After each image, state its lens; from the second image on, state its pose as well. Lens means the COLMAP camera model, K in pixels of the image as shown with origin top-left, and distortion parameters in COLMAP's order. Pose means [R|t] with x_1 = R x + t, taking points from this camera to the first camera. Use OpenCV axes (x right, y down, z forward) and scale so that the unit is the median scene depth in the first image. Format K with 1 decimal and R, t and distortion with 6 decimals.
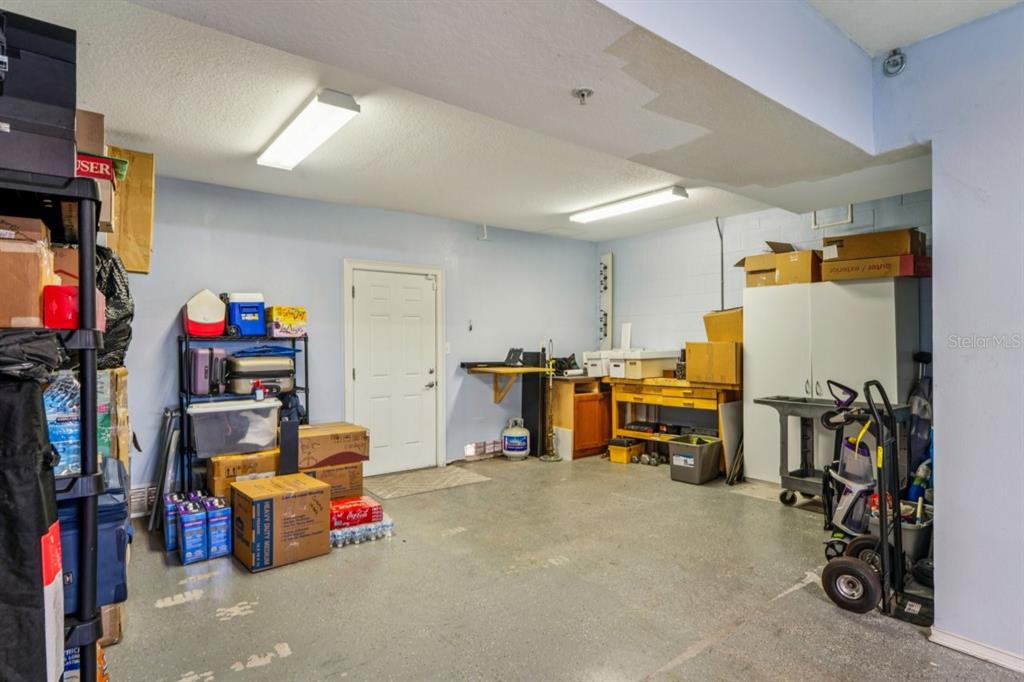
lens RADIAL K [[523.0, 0, 502.3], [0, 523.0, 349.9], [0, 0, 1]] dist [-0.003517, 0.000065]
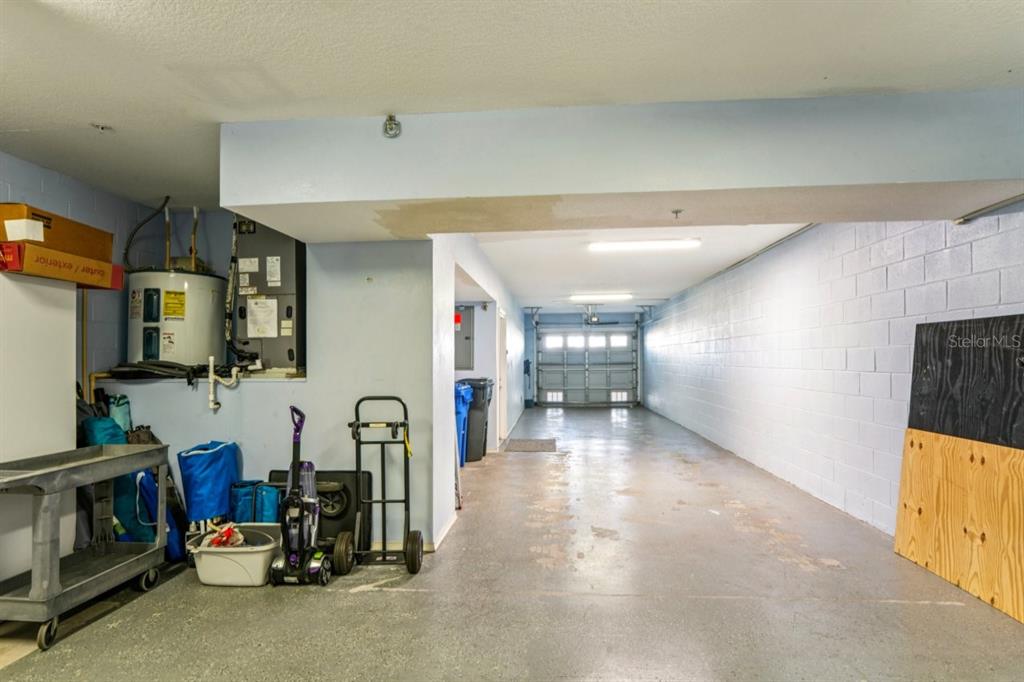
lens RADIAL K [[523.0, 0, 502.3], [0, 523.0, 349.9], [0, 0, 1]] dist [-0.003517, 0.000065]
pose [[-0.721910, 0.031435, 0.691272, -0.254492], [0.019842, 0.999497, -0.024730, -0.010334], [-0.691702, -0.004136, -0.722171, 1.127879]]
